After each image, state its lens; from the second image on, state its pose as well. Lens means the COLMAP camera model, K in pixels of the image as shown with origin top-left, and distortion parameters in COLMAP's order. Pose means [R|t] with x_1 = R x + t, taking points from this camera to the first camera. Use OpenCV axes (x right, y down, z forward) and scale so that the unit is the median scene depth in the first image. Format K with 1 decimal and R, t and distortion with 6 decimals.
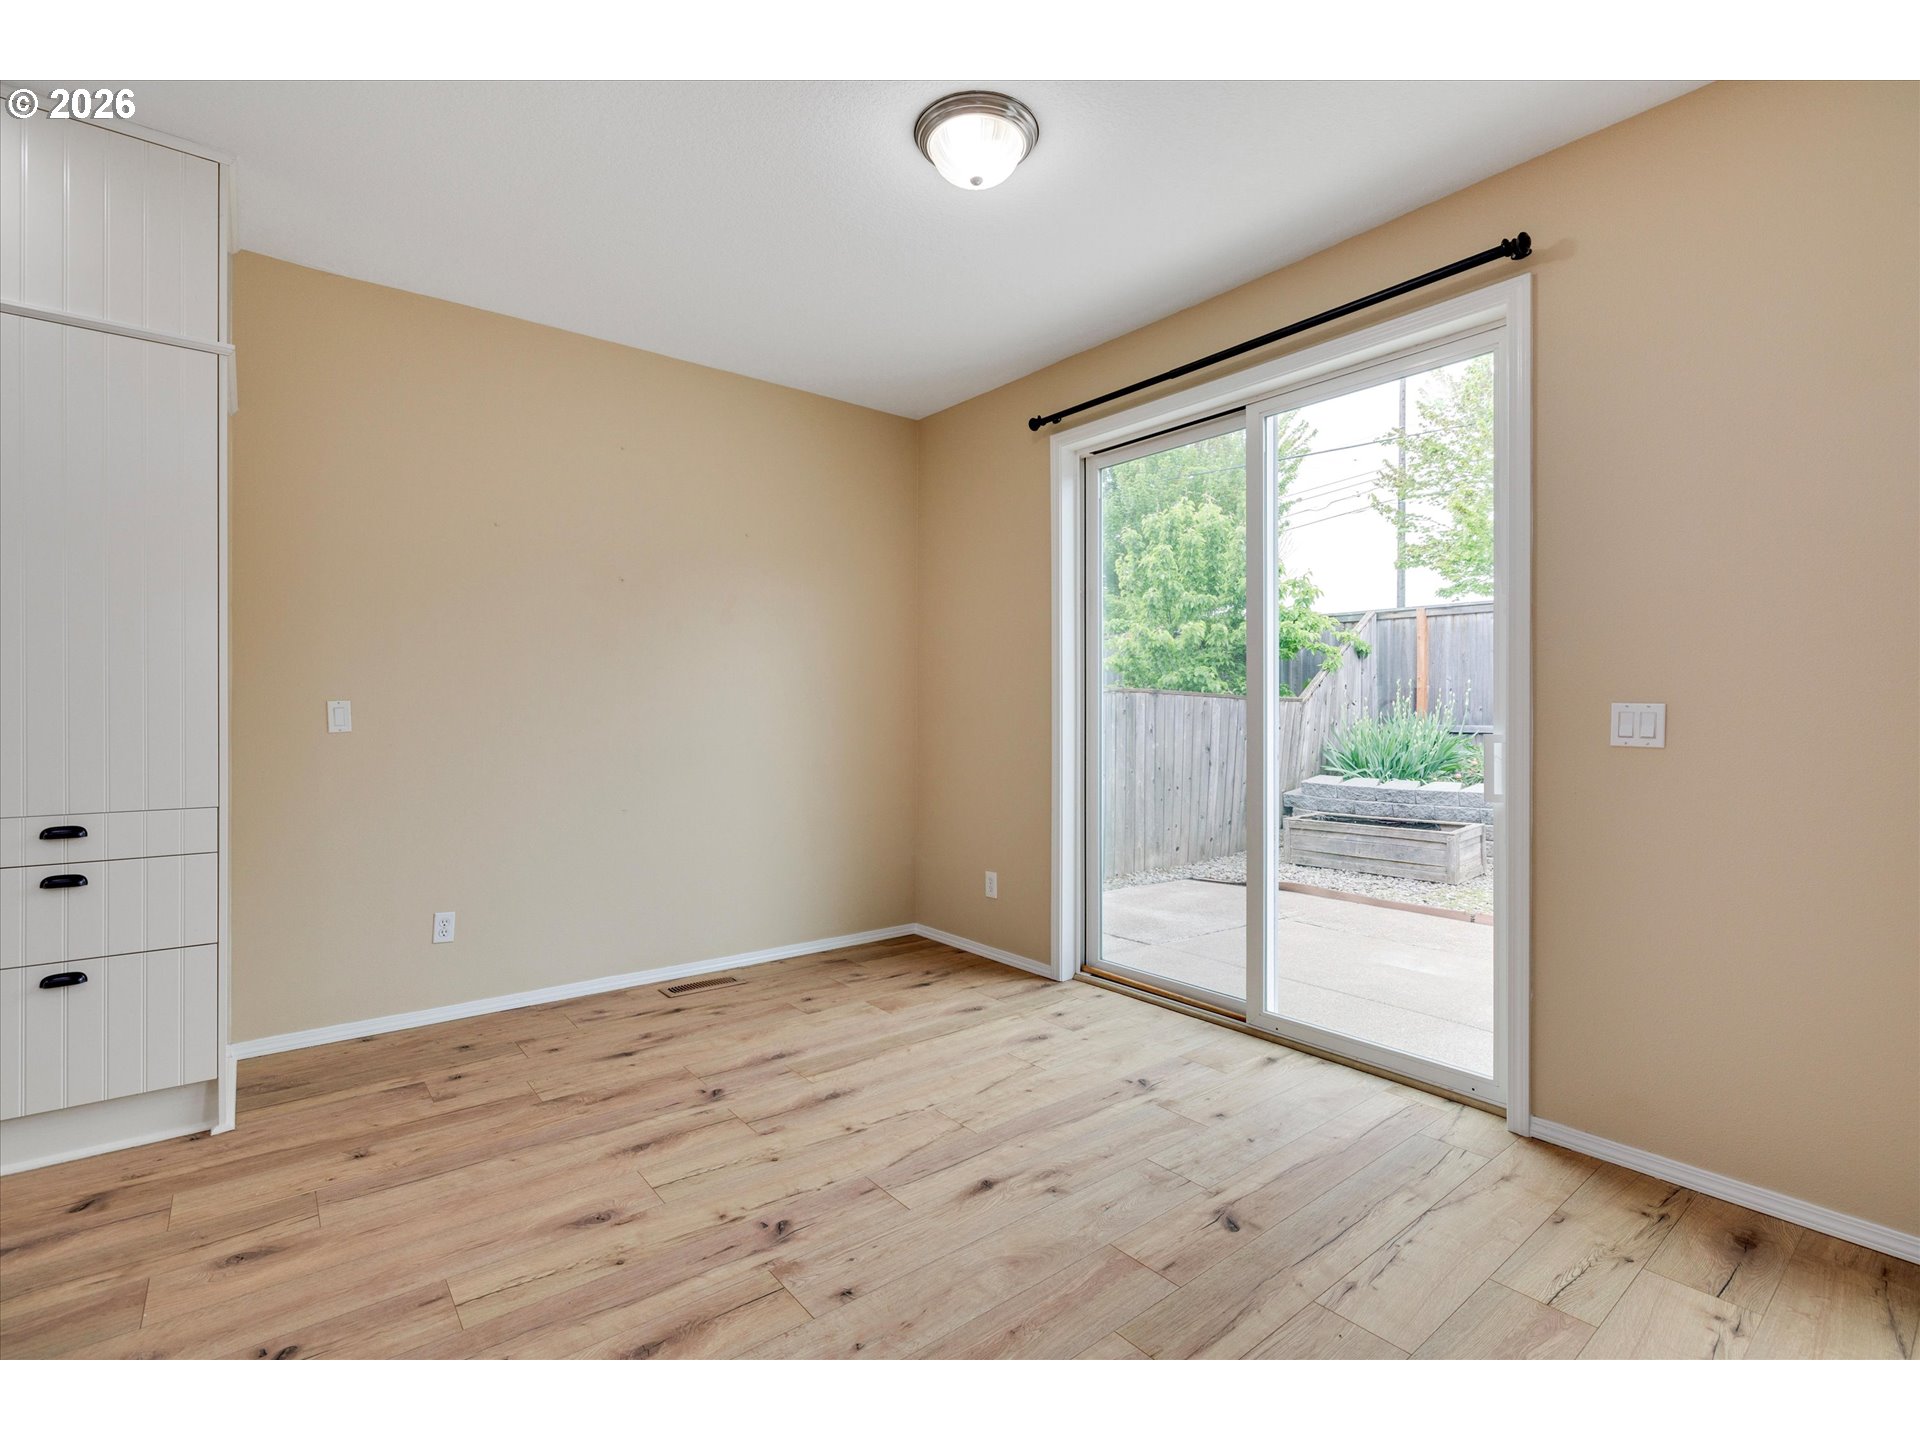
lens RADIAL K [[884.1, 0, 954.0], [0, 884.1, 714.9], [0, 0, 1]] dist [-0.009937, 0.002527]
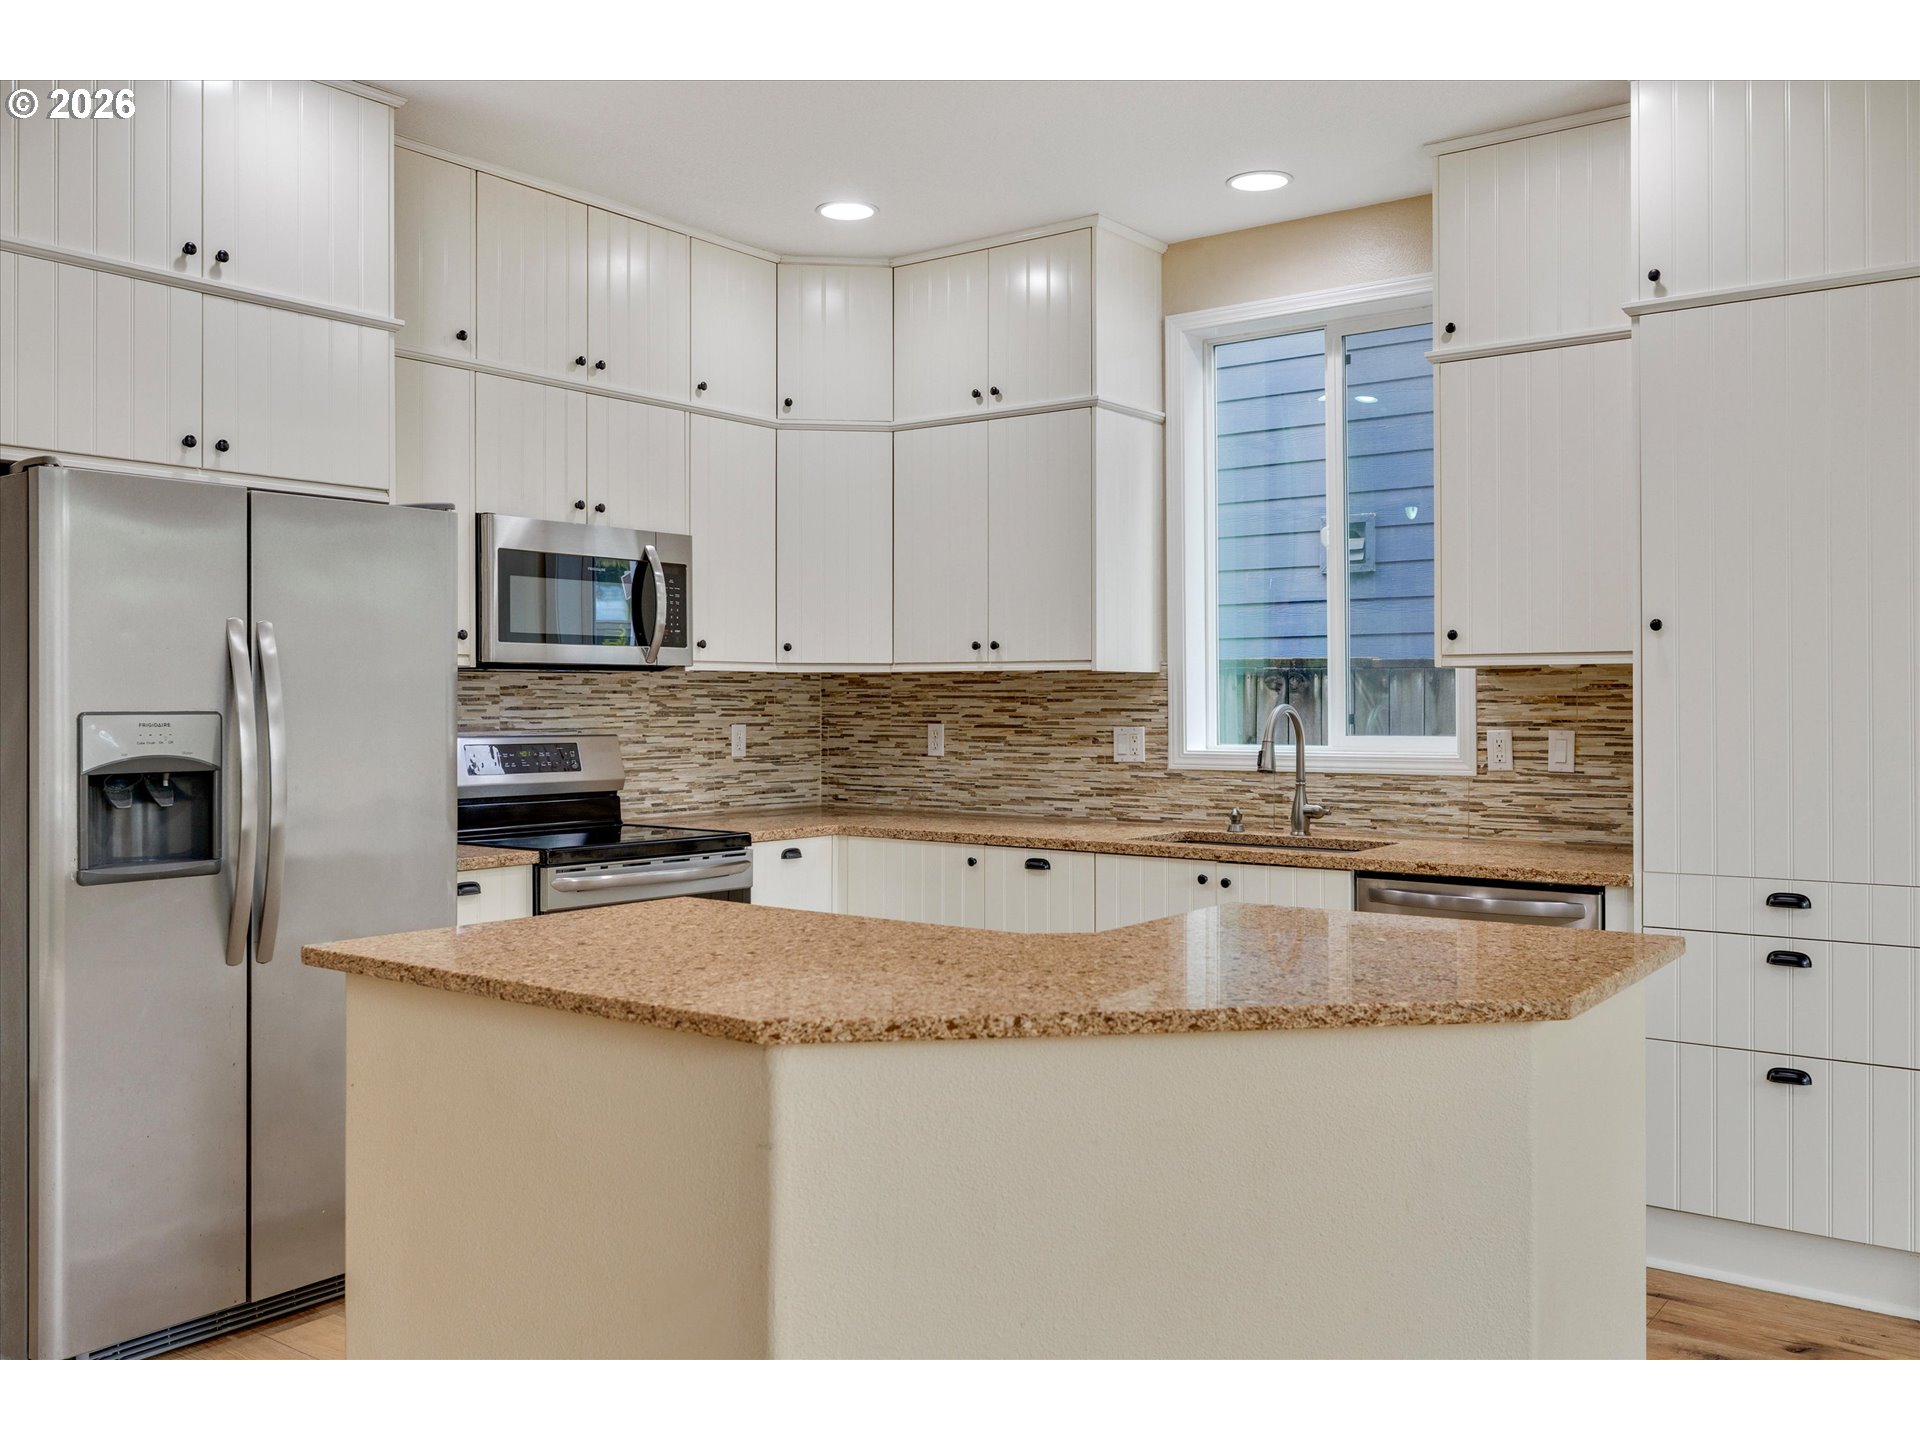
lens RADIAL K [[1619.2, 0, 951.1], [0, 1619.2, 698.2], [0, 0, 1]] dist [-0.003344, 0.005065]
pose [[0.246181, -0.004251, -0.969215, 0.238602], [0.000997, 0.999991, -0.004133, -0.044436], [0.969223, 0.000051, 0.246183, -0.130085]]
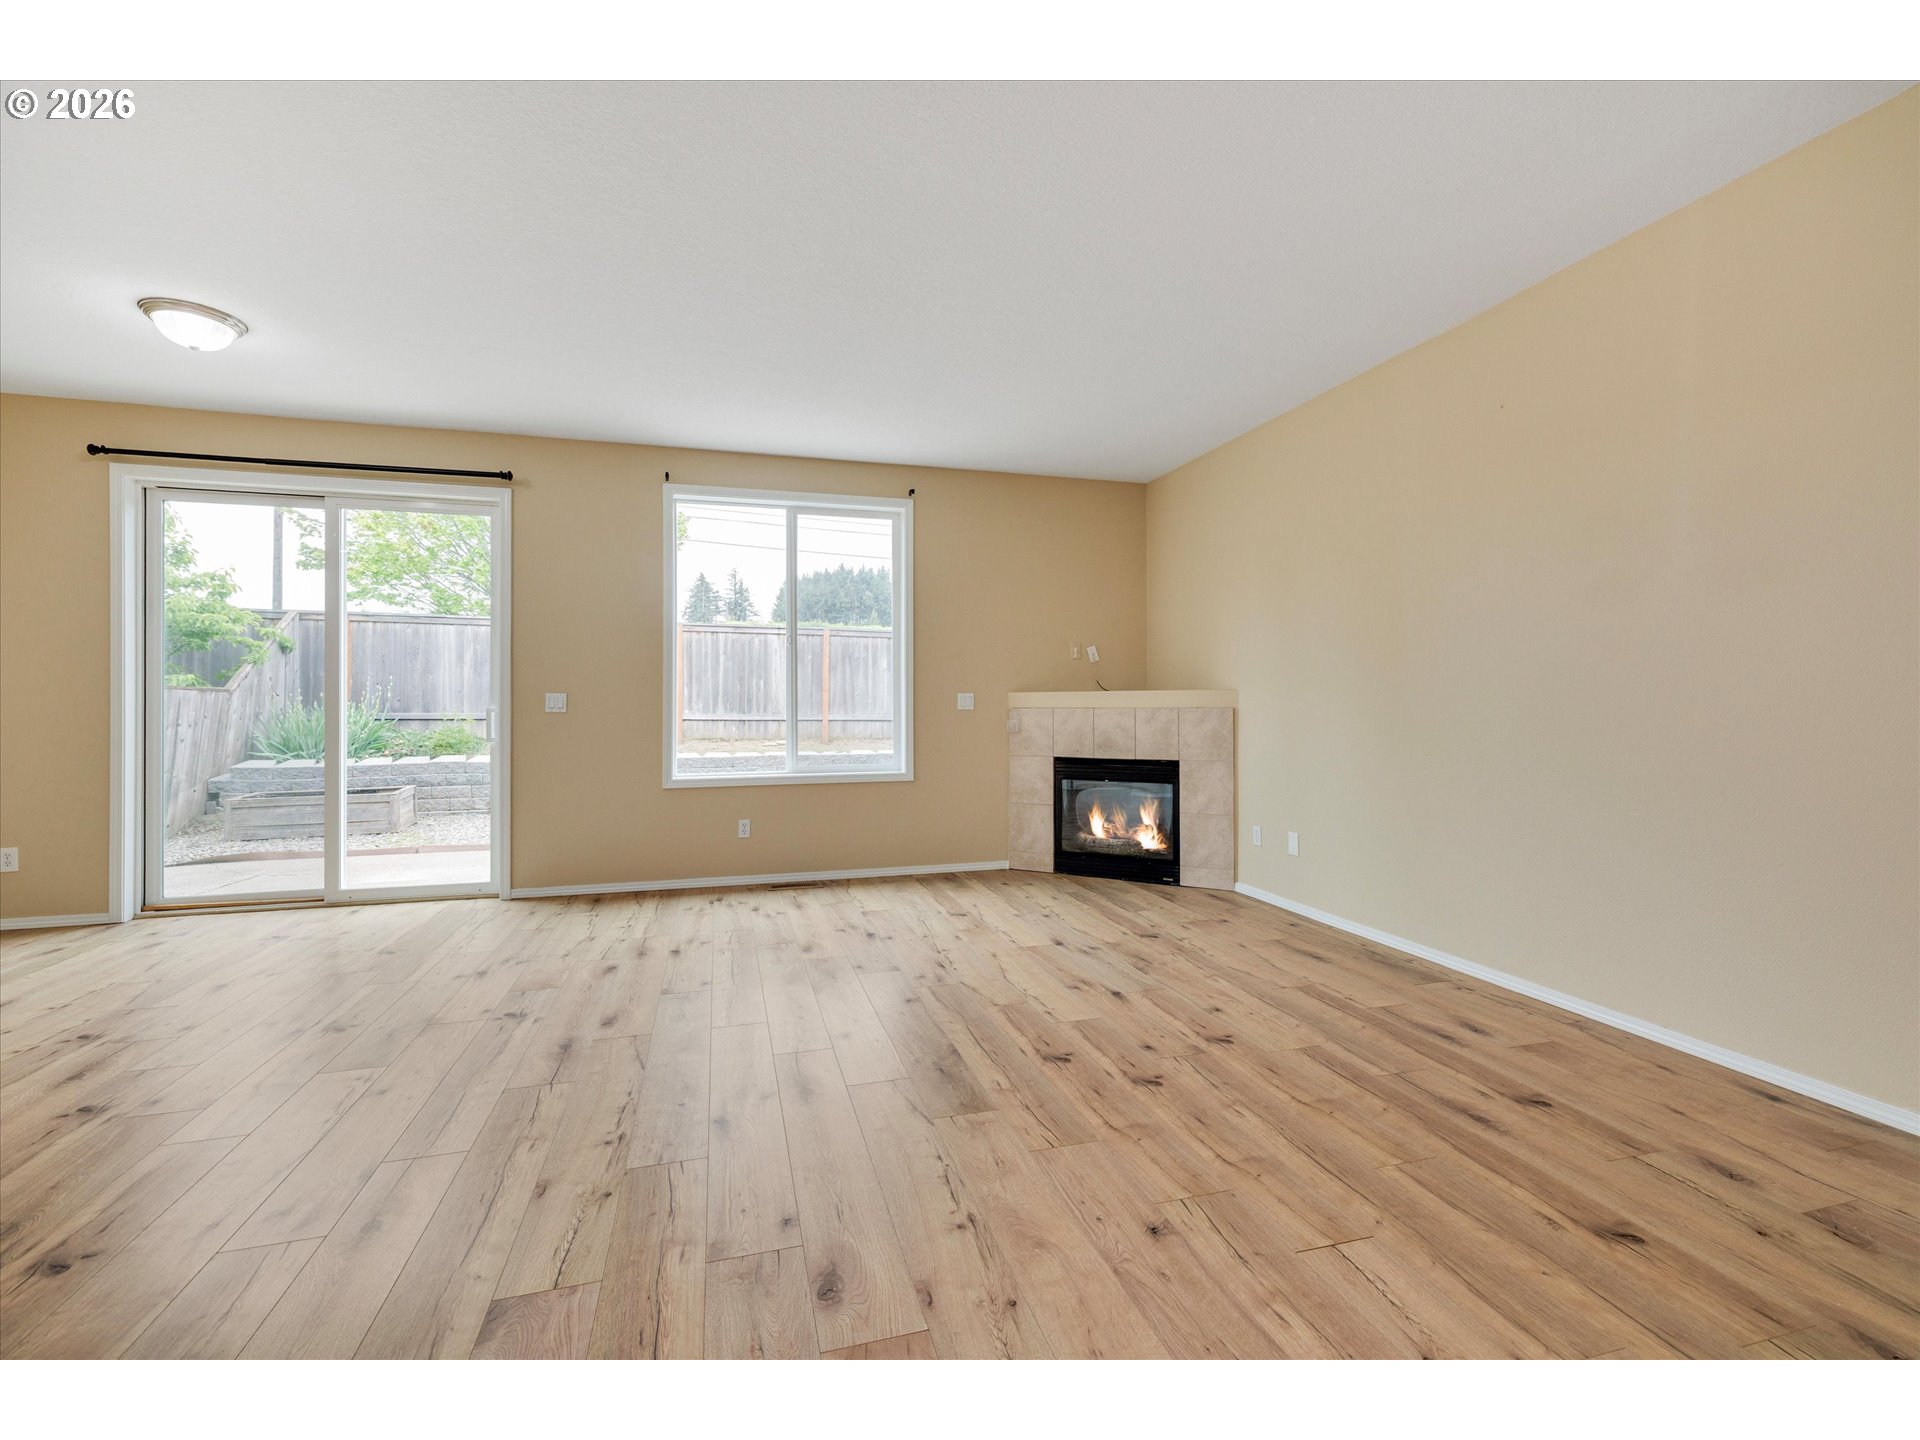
lens RADIAL K [[834.5, 0, 959.5], [0, 834.5, 702.6], [0, 0, 1]] dist [0.001276, 0.001728]
pose [[0.382264, 0.001508, 0.924052, -0.701801], [0.004632, 0.999983, -0.003548, 0.020171], [-0.924042, 0.005636, 0.382250, -0.678842]]
